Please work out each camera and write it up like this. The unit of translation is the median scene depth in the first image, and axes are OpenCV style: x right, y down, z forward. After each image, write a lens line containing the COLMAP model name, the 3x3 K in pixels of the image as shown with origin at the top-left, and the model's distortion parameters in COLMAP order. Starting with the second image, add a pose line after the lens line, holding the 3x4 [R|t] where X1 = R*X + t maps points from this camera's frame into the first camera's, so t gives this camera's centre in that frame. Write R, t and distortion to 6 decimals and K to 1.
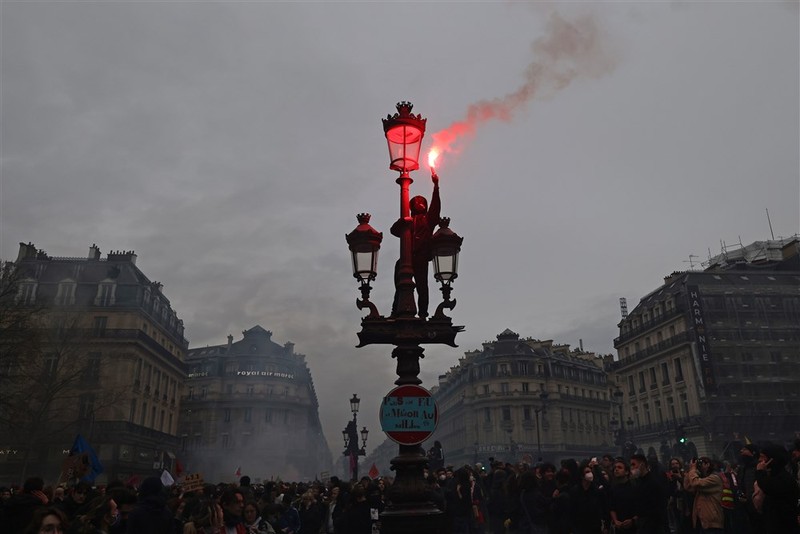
lens RADIAL K [[593.4, 0, 400.0], [0, 593.4, 267.0], [0, 0, 1]] dist [-0.000271, 0.002571]
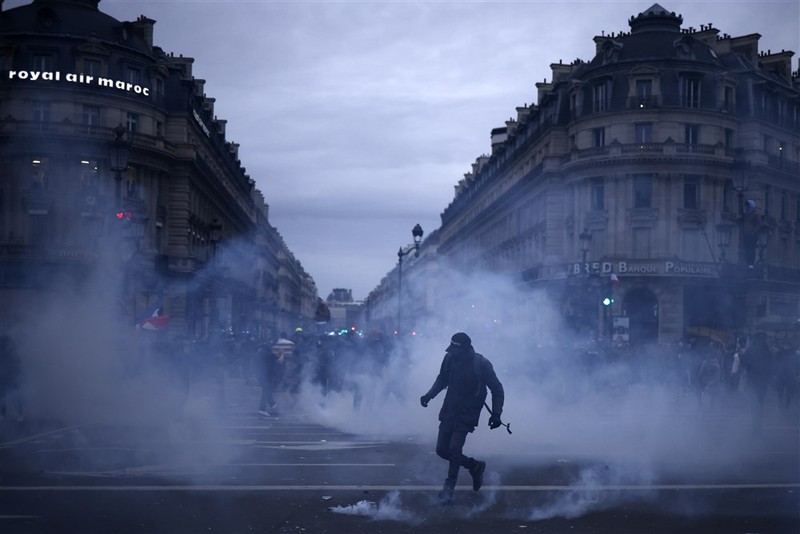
lens RADIAL K [[593.4, 0, 400.0], [0, 593.4, 267.0], [0, 0, 1]] dist [-0.000271, 0.002571]
pose [[0.994753, 0.026882, -0.098709, 0.045556], [-0.002197, 0.970250, 0.242096, 0.192182], [0.102280, -0.240609, 0.965218, 0.538927]]
